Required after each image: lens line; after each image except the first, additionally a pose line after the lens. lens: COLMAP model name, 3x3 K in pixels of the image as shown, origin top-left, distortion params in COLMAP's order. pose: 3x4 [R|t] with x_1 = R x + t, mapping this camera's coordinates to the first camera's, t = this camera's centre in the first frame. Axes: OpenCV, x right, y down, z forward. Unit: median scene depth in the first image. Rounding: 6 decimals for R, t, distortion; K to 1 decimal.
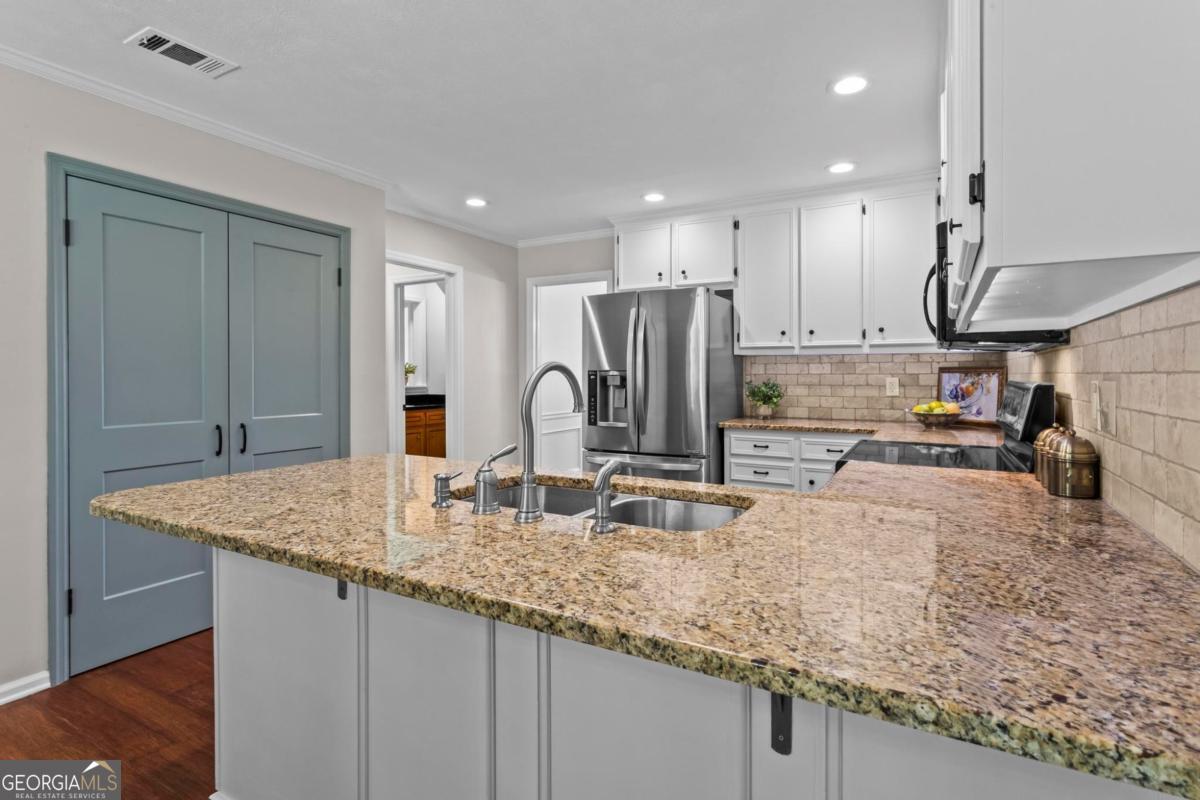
lens RADIAL K [[578.9, 0, 587.4], [0, 578.9, 373.6], [0, 0, 1]] dist [-0.001204, 0.001998]
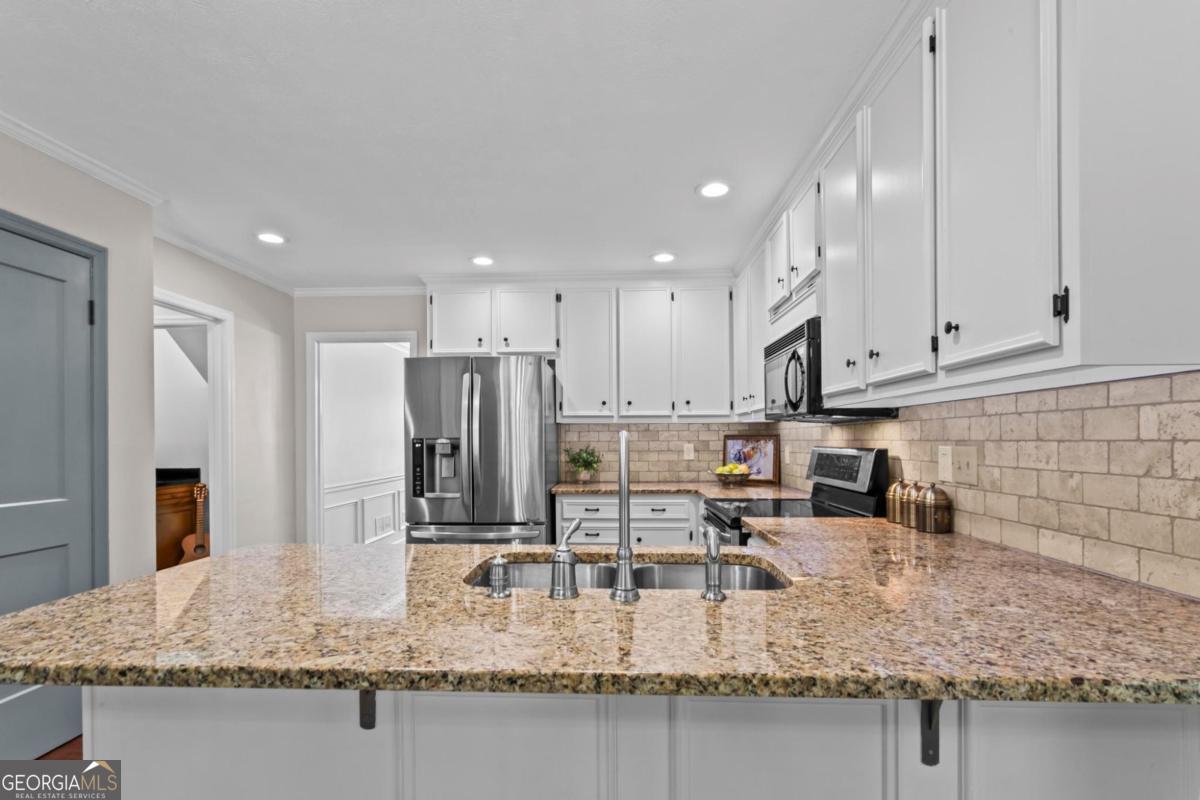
lens RADIAL K [[578.9, 0, 574.2], [0, 578.9, 443.6], [0, 0, 1]] dist [-0.001204, 0.001998]
pose [[0.897297, -0.006242, 0.441384, -0.218757], [0.003744, 0.999972, 0.006531, -0.002598], [-0.441412, -0.004208, 0.897295, 0.068418]]
